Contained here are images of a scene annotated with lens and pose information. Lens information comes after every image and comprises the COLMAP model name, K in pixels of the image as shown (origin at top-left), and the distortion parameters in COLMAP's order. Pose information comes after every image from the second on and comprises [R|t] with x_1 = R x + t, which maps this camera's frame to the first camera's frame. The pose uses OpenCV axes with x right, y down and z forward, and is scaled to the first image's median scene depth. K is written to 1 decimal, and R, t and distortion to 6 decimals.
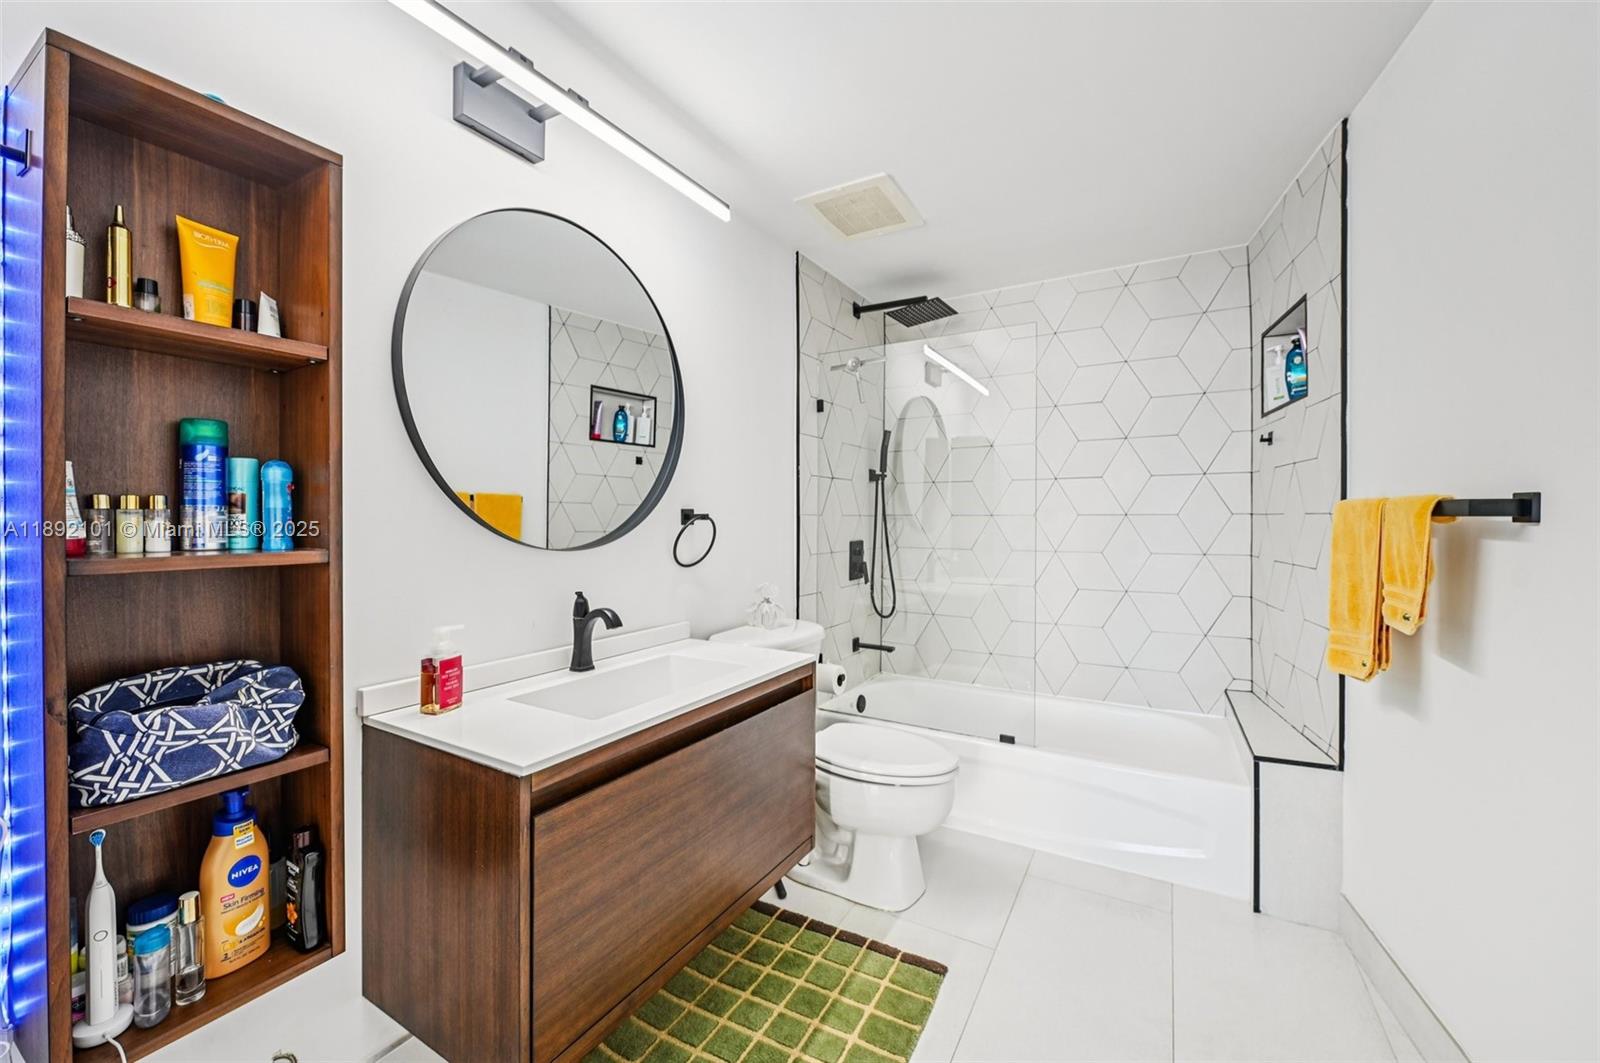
lens RADIAL K [[632.1, 0, 800.5], [0, 632.1, 524.4], [0, 0, 1]] dist [-0.008658, -0.000349]
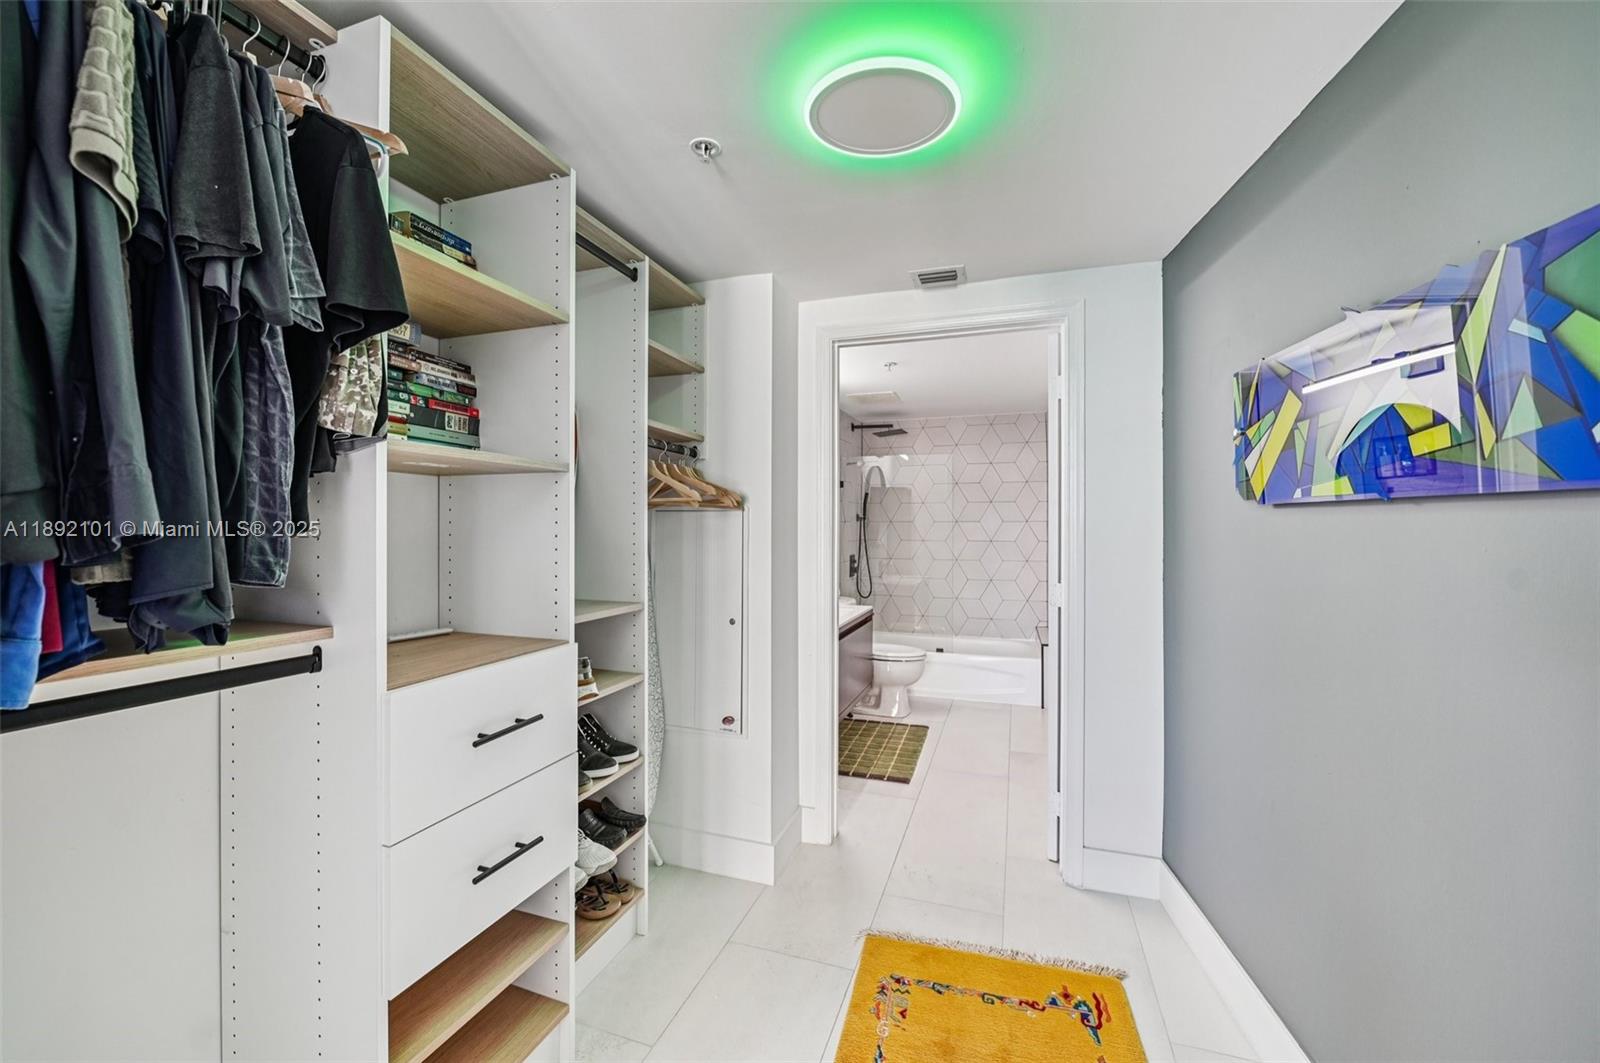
lens RADIAL K [[632.1, 0, 800.5], [0, 632.1, 524.4], [0, 0, 1]] dist [-0.008658, -0.000349]
pose [[0.981789, 0.000484, 0.189973, -0.530307], [0.001252, 0.999959, -0.009017, -0.059942], [-0.189970, 0.009091, 0.981748, -0.983978]]
